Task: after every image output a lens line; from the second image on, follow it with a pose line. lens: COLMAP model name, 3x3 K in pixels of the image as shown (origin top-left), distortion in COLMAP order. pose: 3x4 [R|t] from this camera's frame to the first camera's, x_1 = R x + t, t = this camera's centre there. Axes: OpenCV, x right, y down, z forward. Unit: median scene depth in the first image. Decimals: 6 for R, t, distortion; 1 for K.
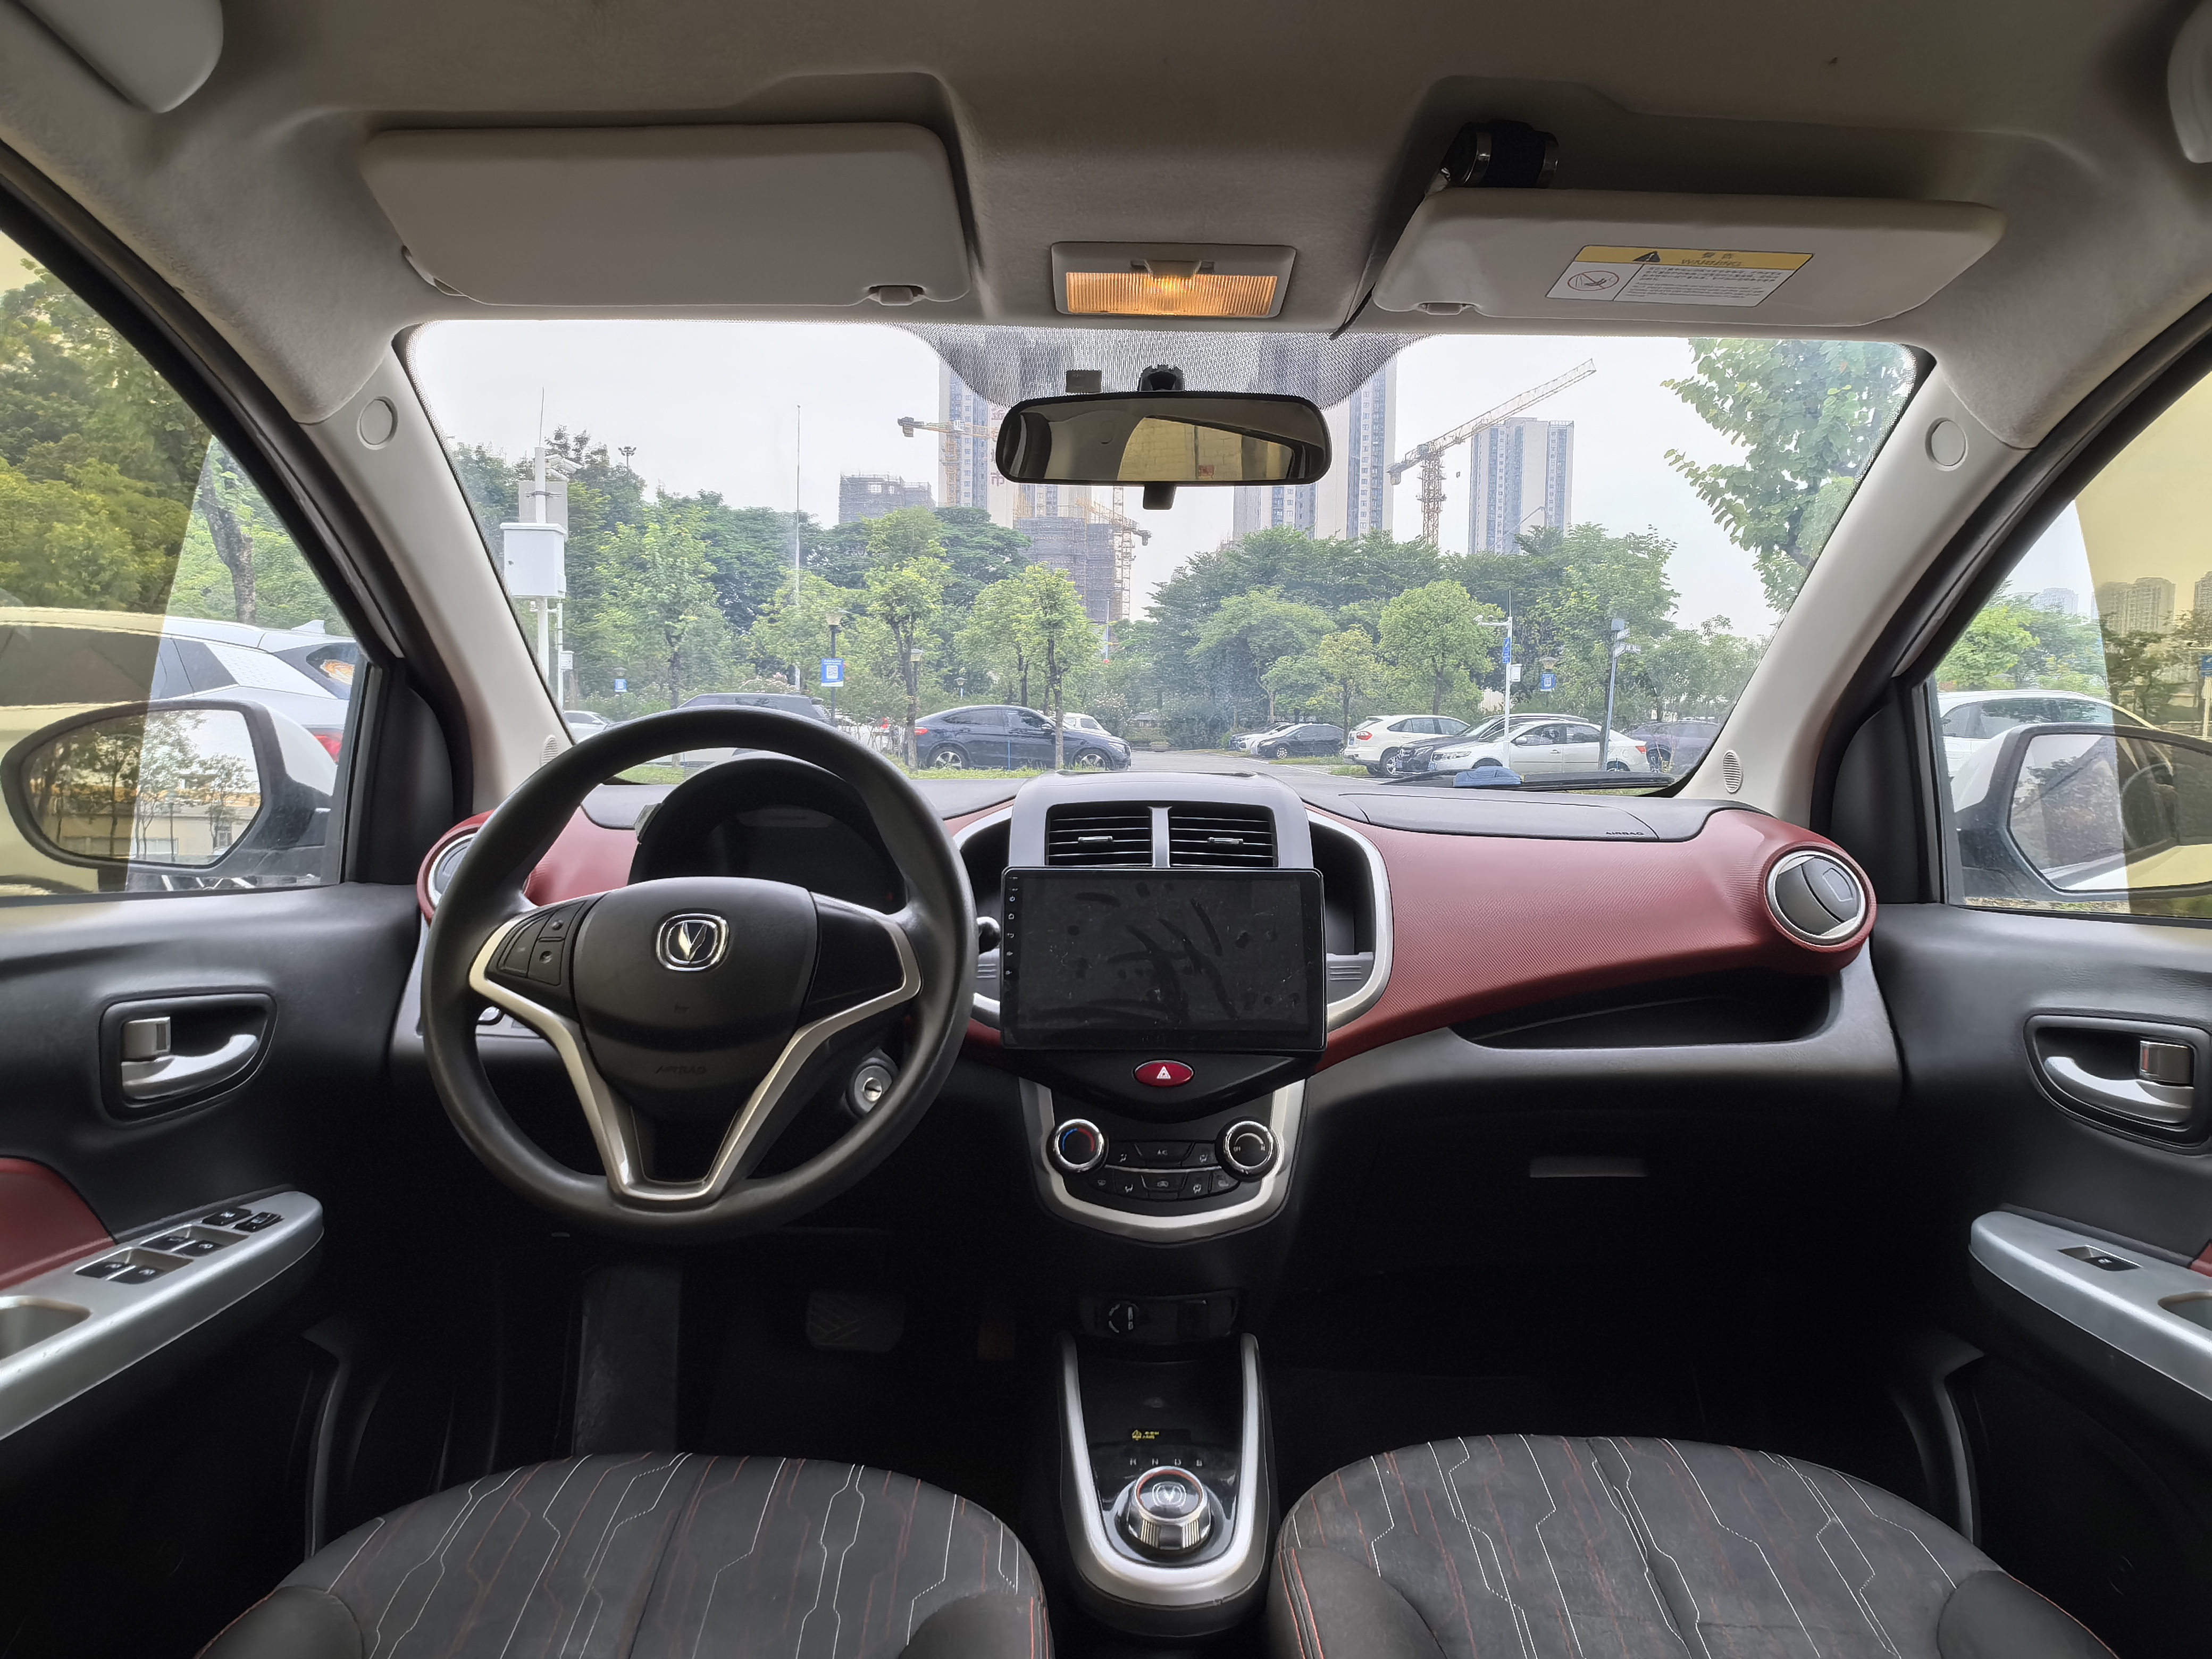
lens RADIAL K [[1368.9, 0, 1113.1], [0, 1368.9, 802.9], [0, 0, 1]] dist [0.001377, -0.003562]
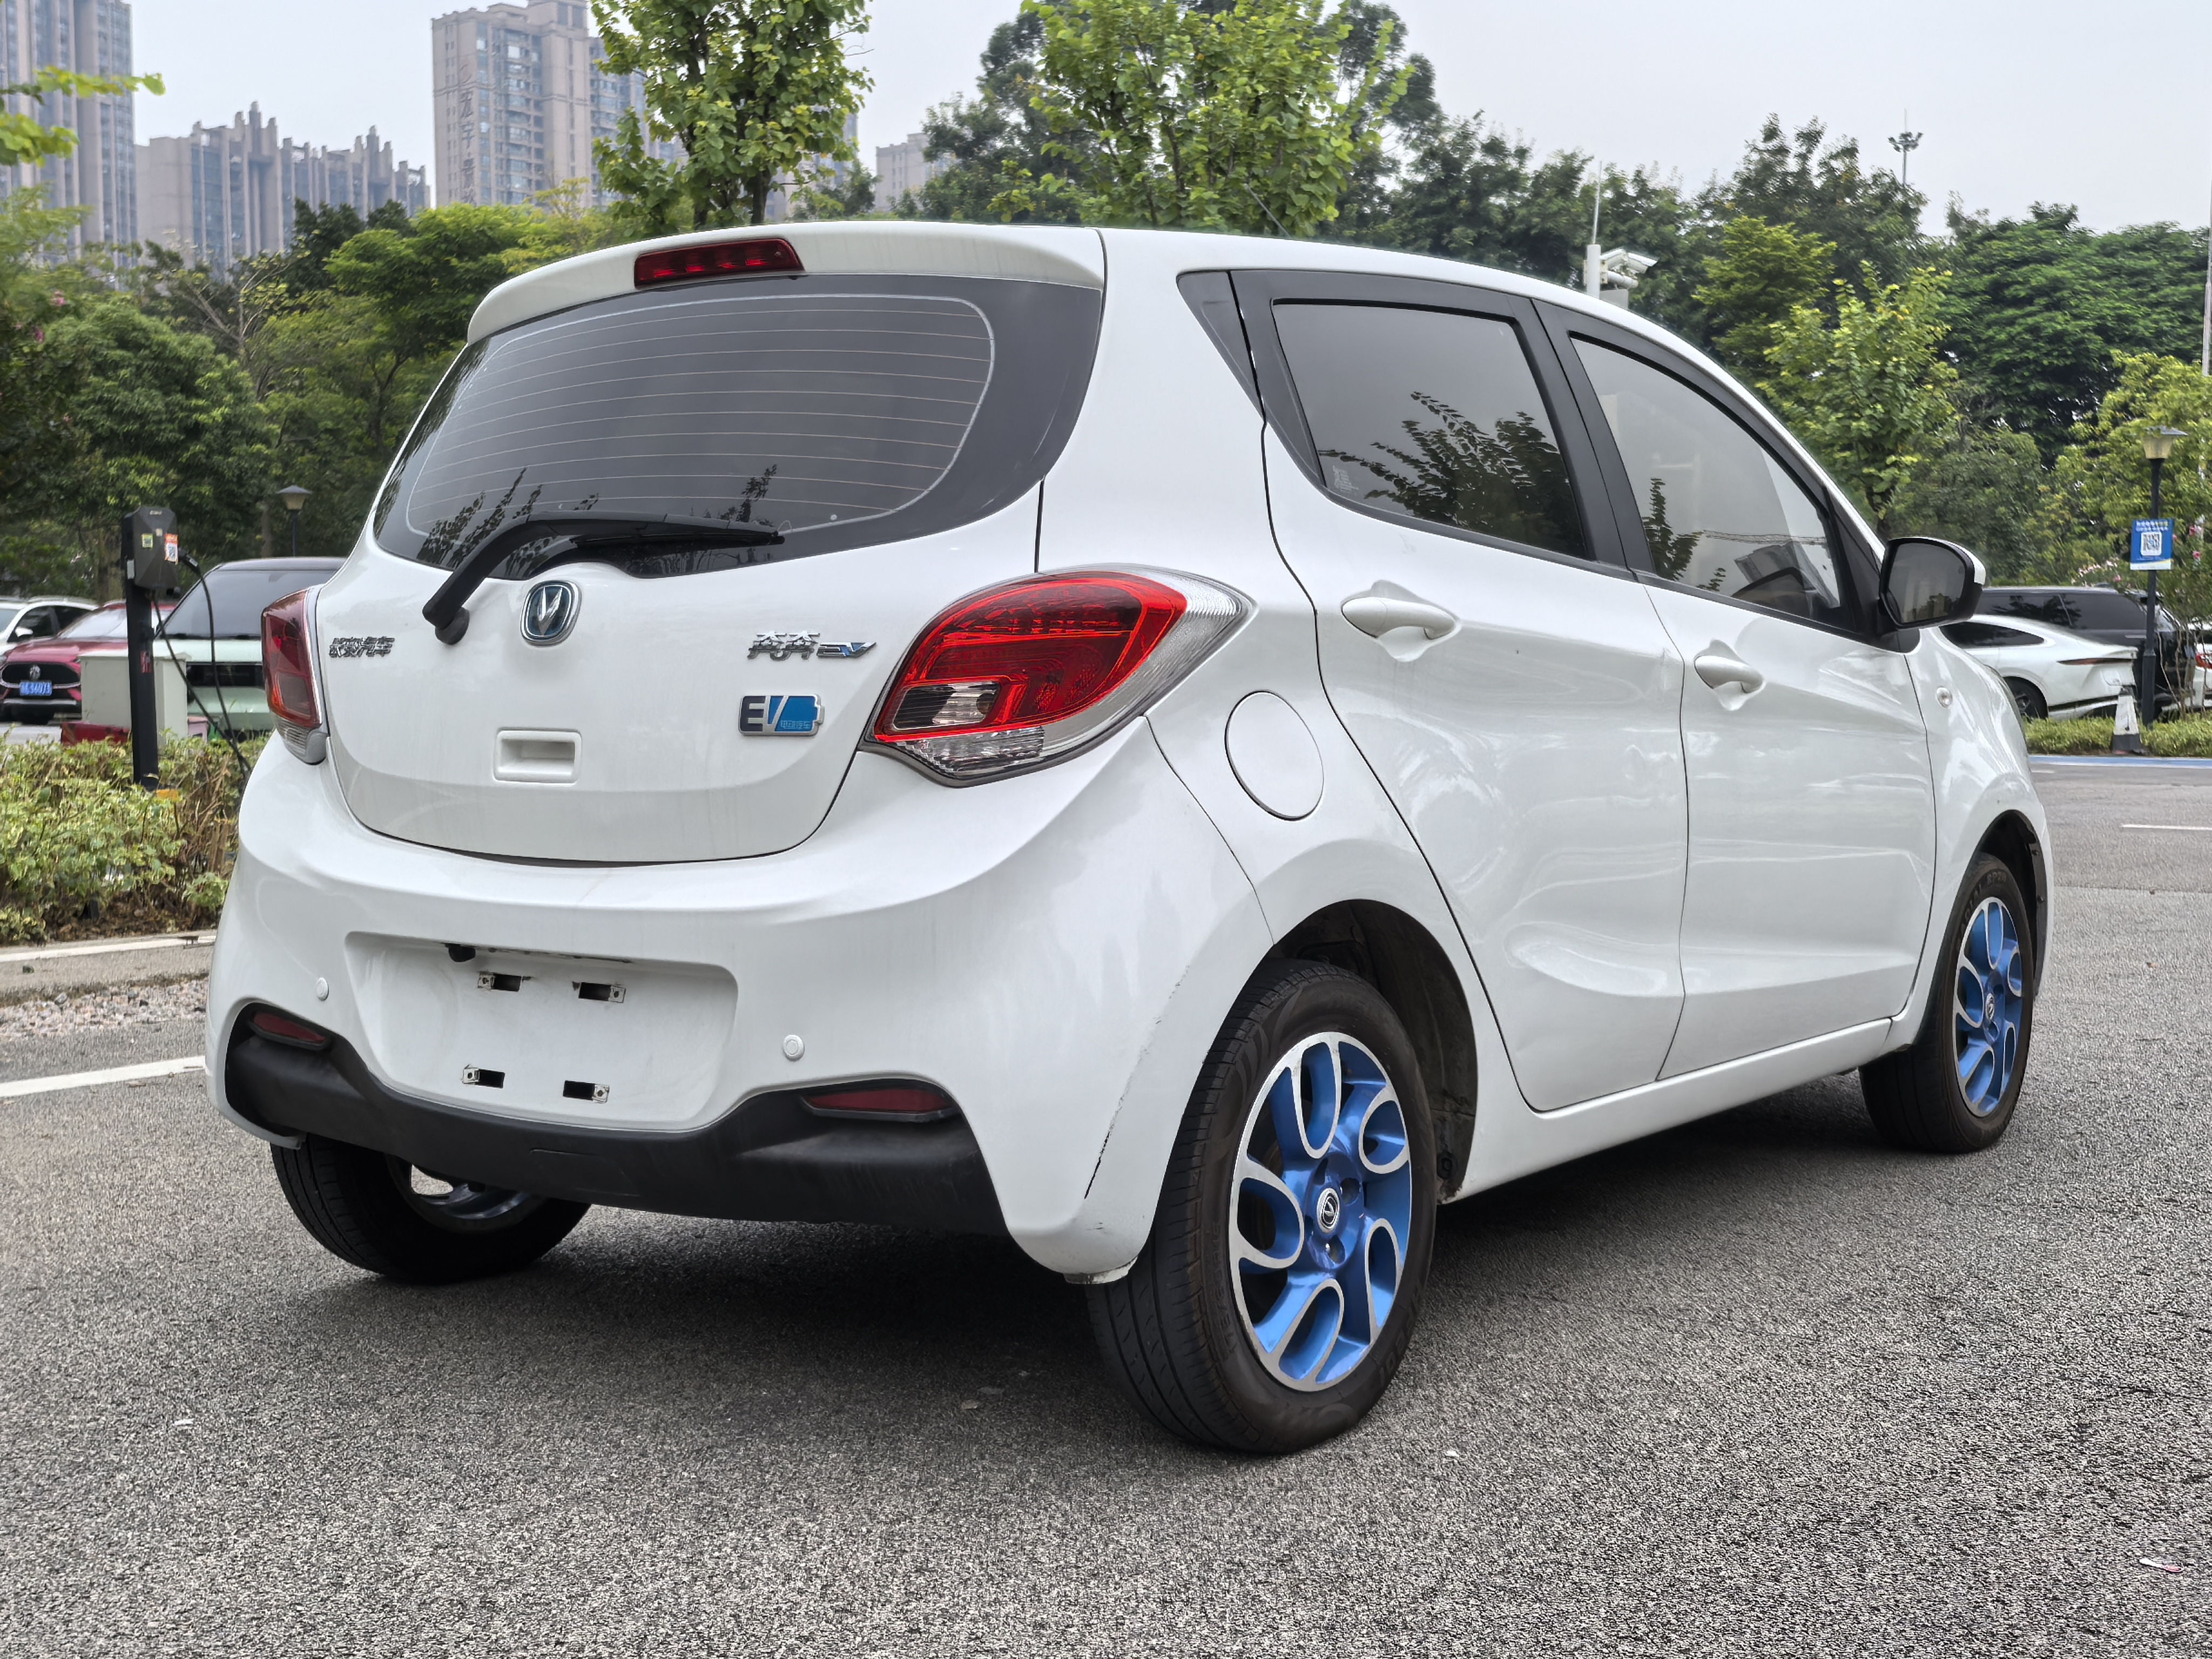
lens RADIAL K [[2723.9, 0, 1098.1], [0, 2723.9, 831.3], [0, 0, 1]] dist [0.066618, 0.000000]
pose [[0.805699, 0.028293, -0.591650, 2.074713], [-0.025825, 0.999587, 0.012632, 0.330813], [0.591762, 0.005102, 0.806096, -2.792659]]
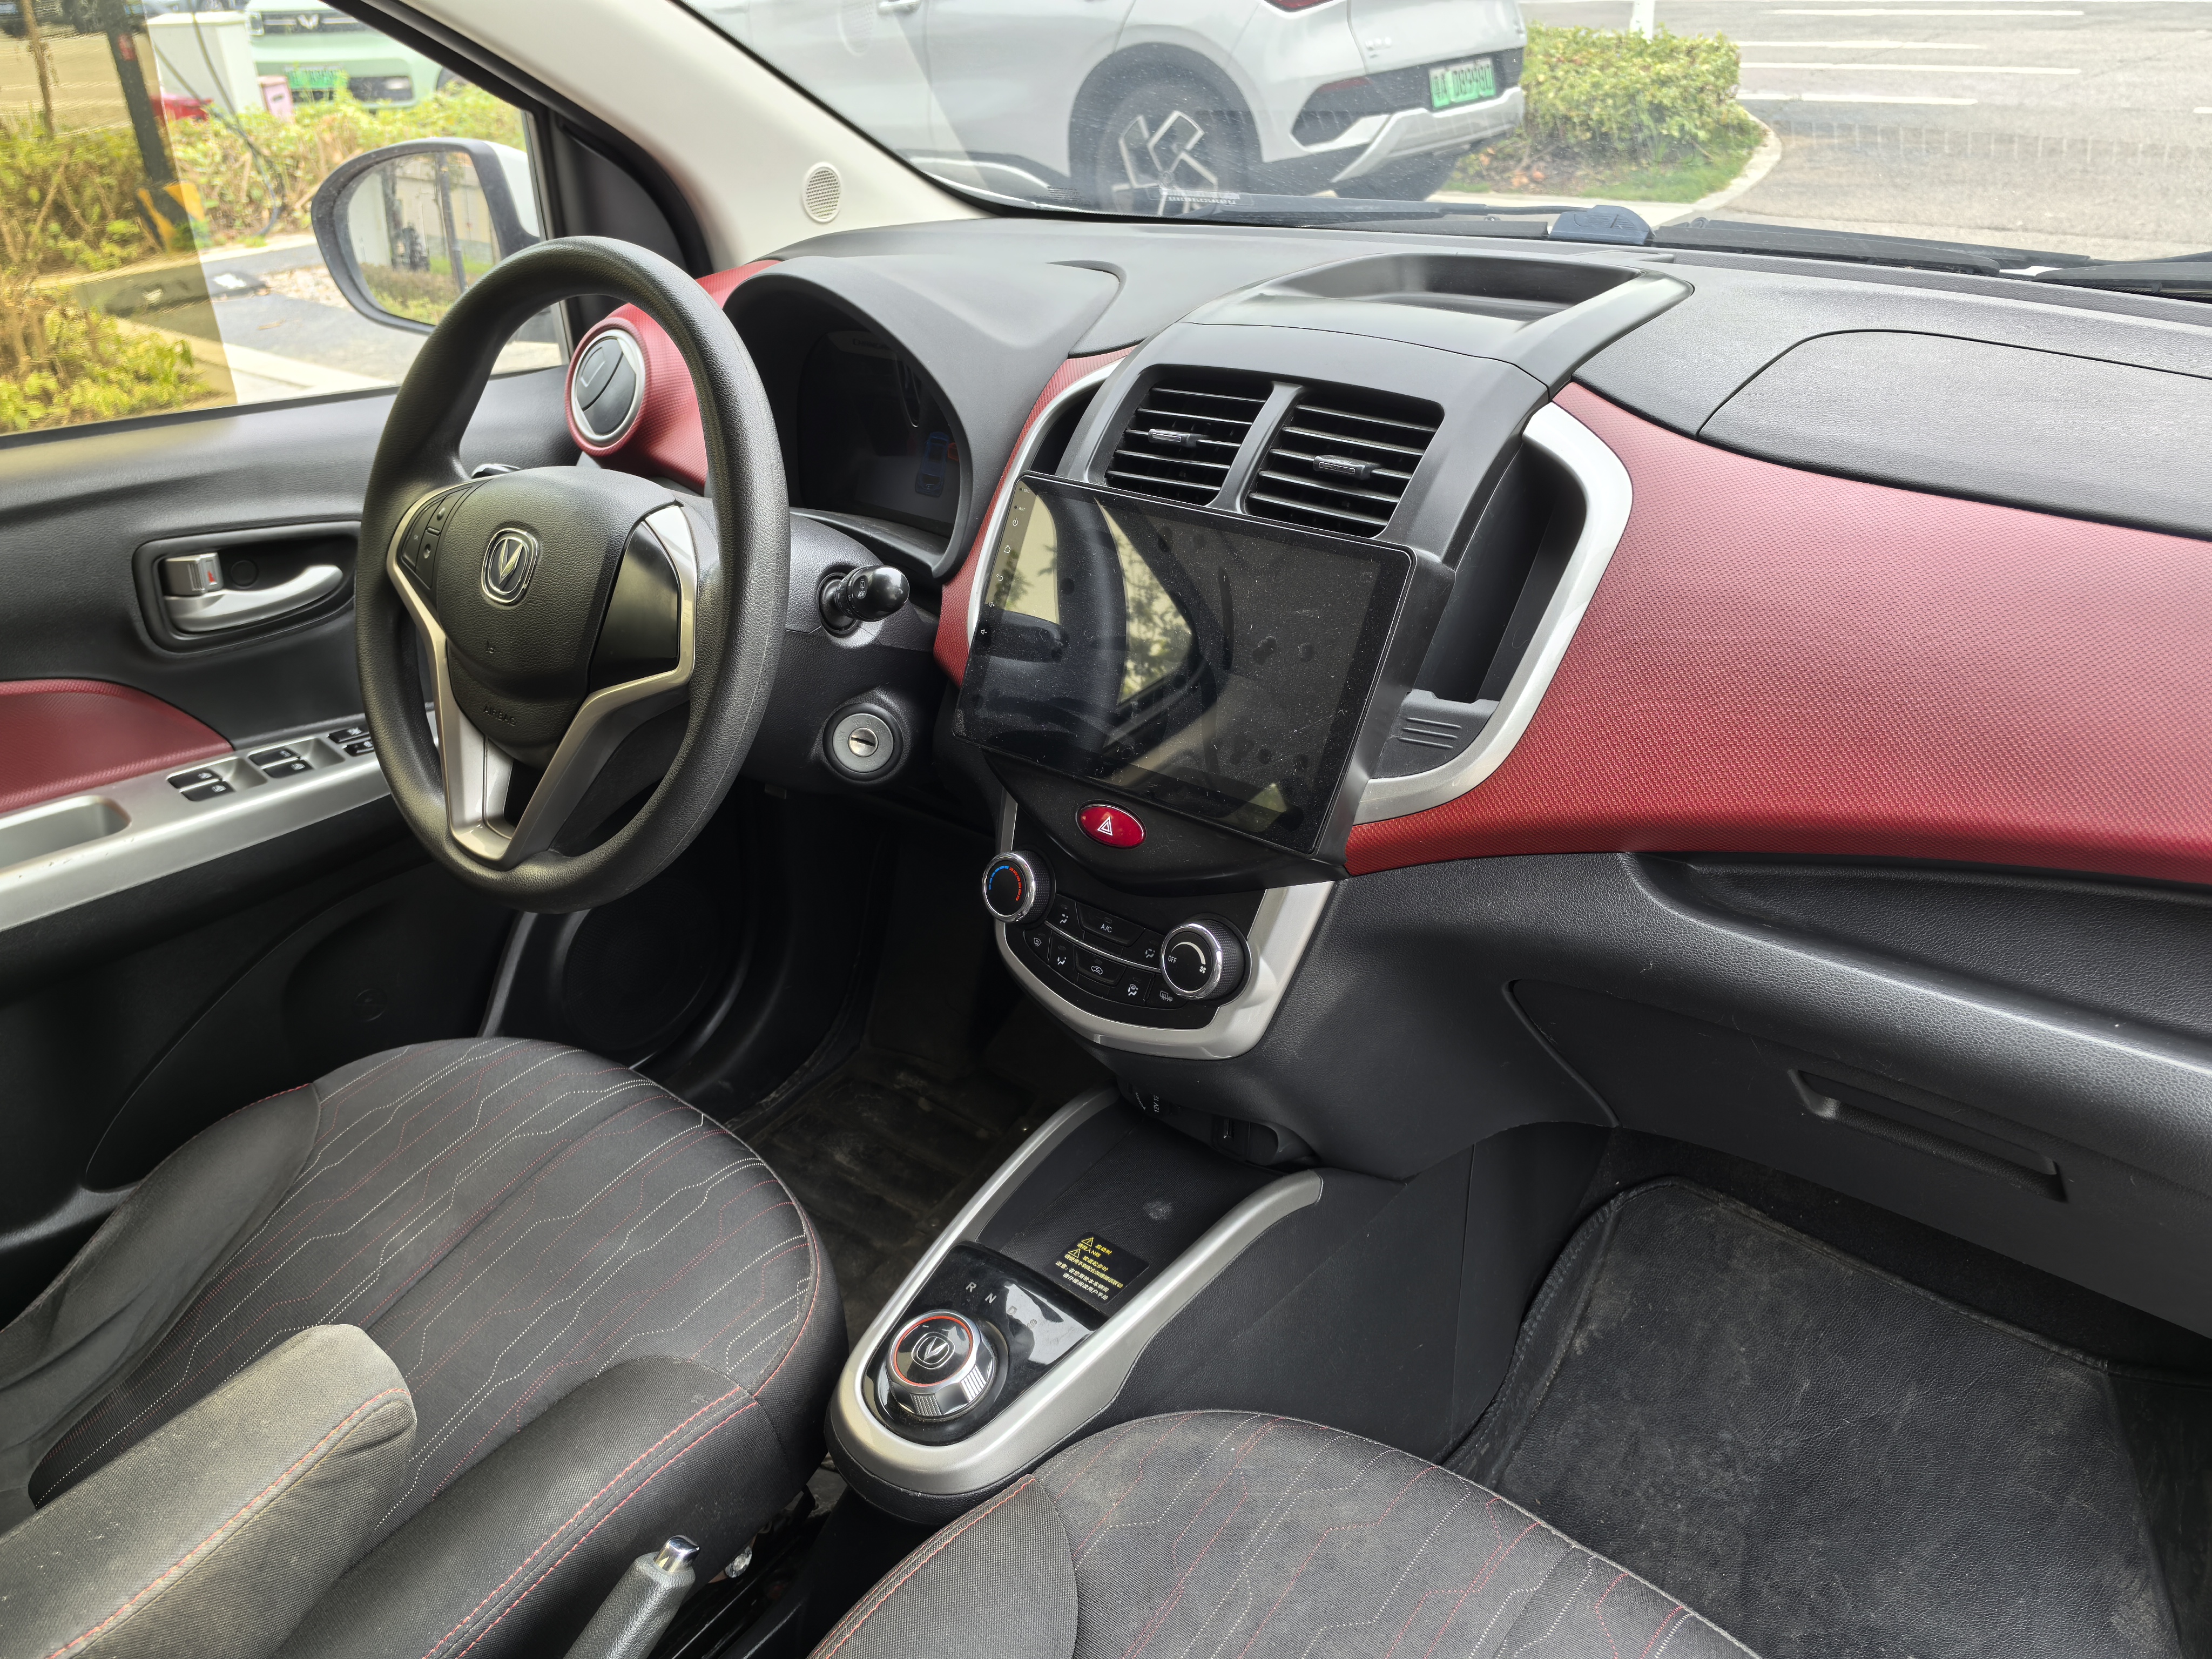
lens RADIAL K [[1772.9, 0, 1108.3], [0, 1772.9, 799.7], [0, 0, 1]] dist [0.069974, -0.098146]
pose [[0.751865, 0.249547, -0.610267, 0.502216], [0.023825, 0.914717, 0.403393, -0.148974], [0.658887, -0.317837, 0.681798, 0.353475]]
